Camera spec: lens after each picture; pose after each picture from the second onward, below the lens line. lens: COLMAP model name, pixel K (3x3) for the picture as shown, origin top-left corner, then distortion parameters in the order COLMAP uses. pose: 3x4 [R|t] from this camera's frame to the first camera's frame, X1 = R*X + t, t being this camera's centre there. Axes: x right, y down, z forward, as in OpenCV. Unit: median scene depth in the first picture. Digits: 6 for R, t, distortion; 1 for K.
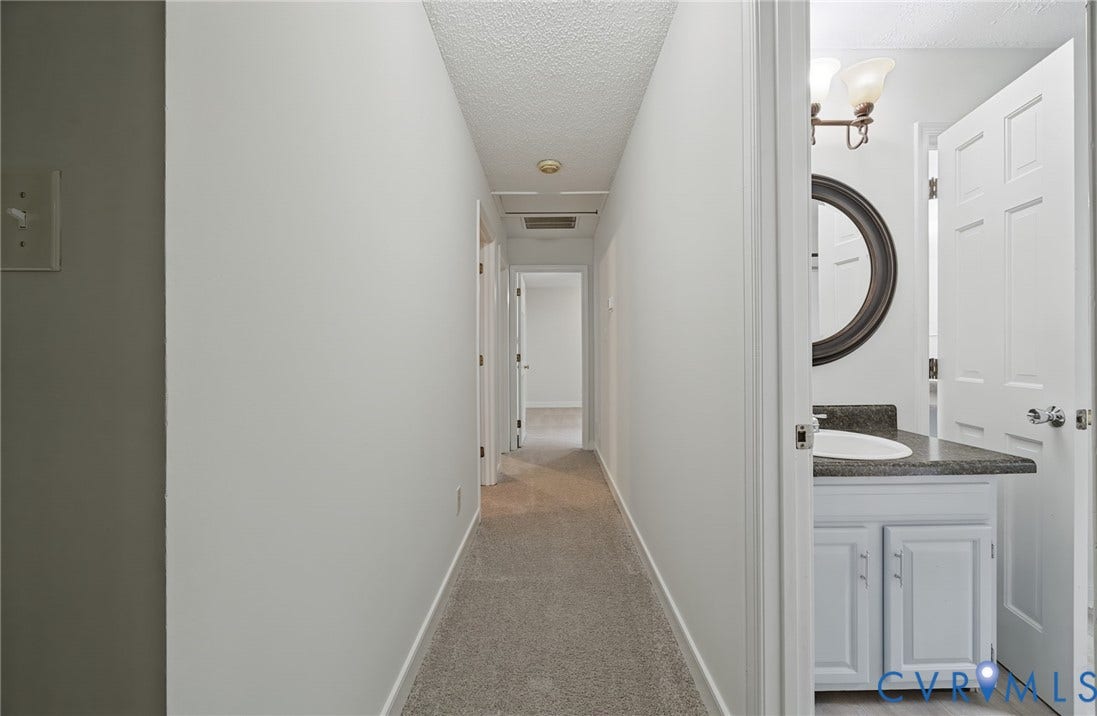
lens RADIAL K [[438.6, 0, 548.0], [0, 438.6, 353.3], [0, 0, 1]] dist [-0.001808, -0.001080]
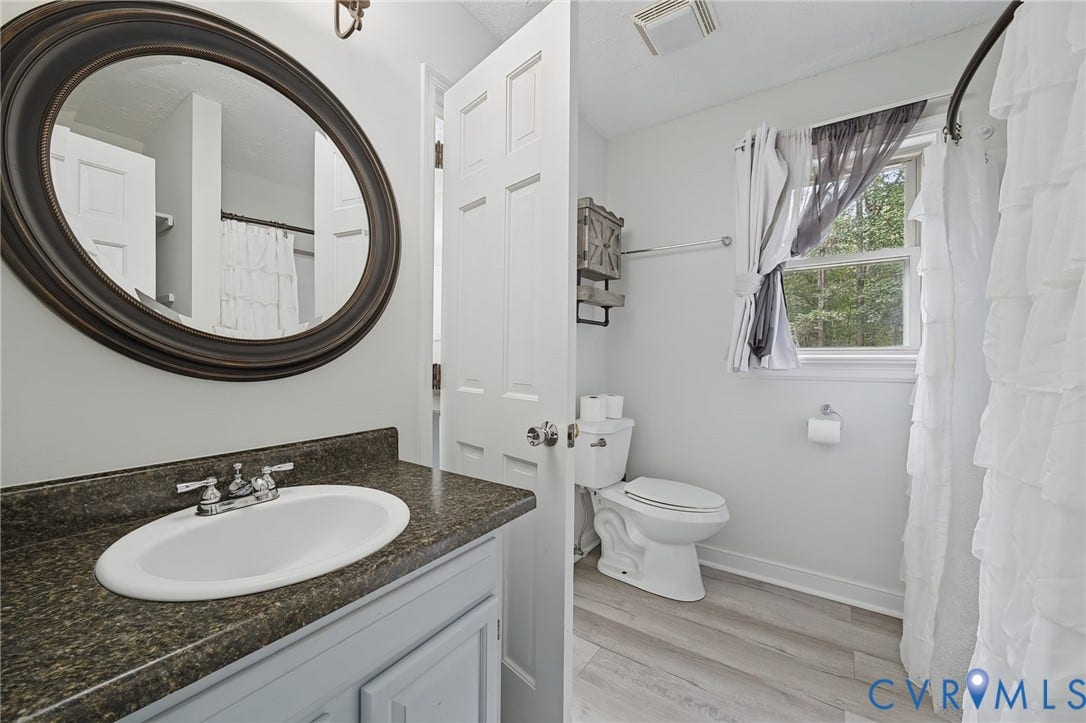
lens RADIAL K [[429.7, 0, 544.6], [0, 429.7, 356.9], [0, 0, 1]] dist [-0.000970, 0.000285]
pose [[0.566517, 0.009484, 0.823996, 0.370766], [-0.008186, 0.999949, -0.005882, 0.001264], [-0.824010, -0.003413, 0.566565, 0.422806]]
